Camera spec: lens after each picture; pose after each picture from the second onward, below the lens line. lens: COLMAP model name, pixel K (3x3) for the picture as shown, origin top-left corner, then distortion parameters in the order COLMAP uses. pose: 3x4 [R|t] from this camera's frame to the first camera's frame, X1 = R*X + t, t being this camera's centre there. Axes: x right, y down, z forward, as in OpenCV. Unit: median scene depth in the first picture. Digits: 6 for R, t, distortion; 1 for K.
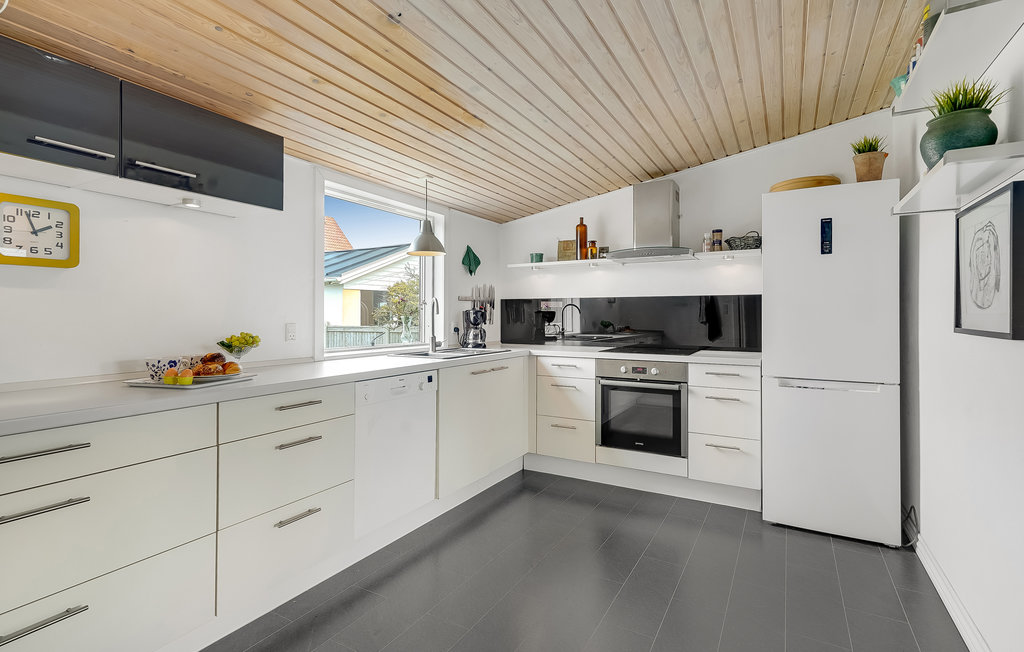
lens RADIAL K [[476.9, 0, 512.0], [0, 476.9, 326.0], [0, 0, 1]] dist [-0.001294, -0.000541]
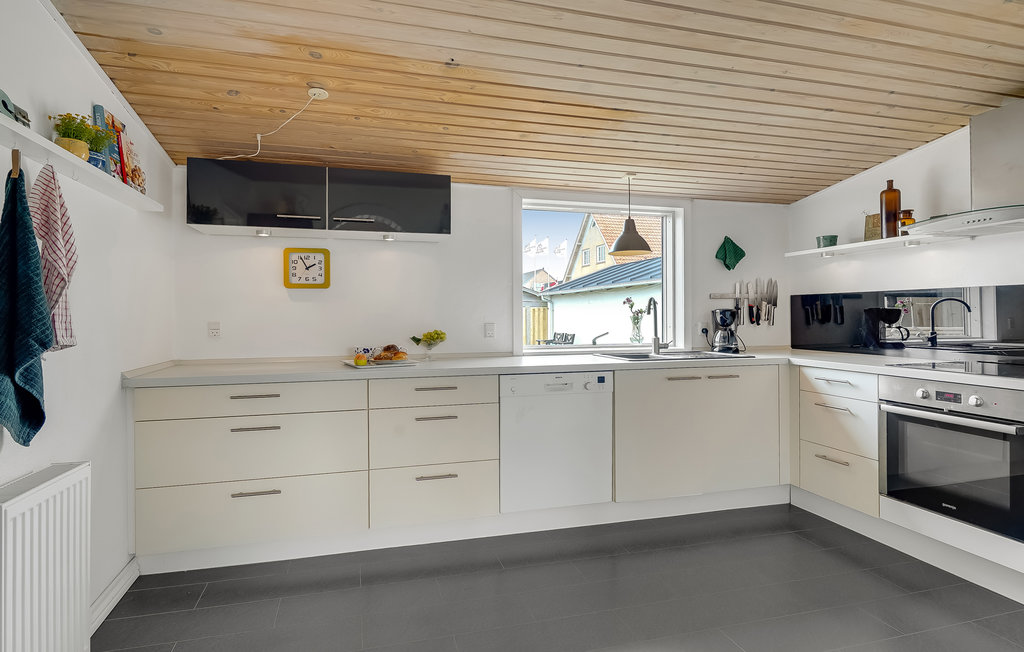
lens RADIAL K [[476.9, 0, 512.0], [0, 476.9, 326.0], [0, 0, 1]] dist [-0.001294, -0.000541]
pose [[0.741912, 0.012402, -0.670383, 0.234306], [-0.010300, 0.999922, 0.007100, -0.004632], [0.670418, 0.001638, 0.741982, 0.083427]]
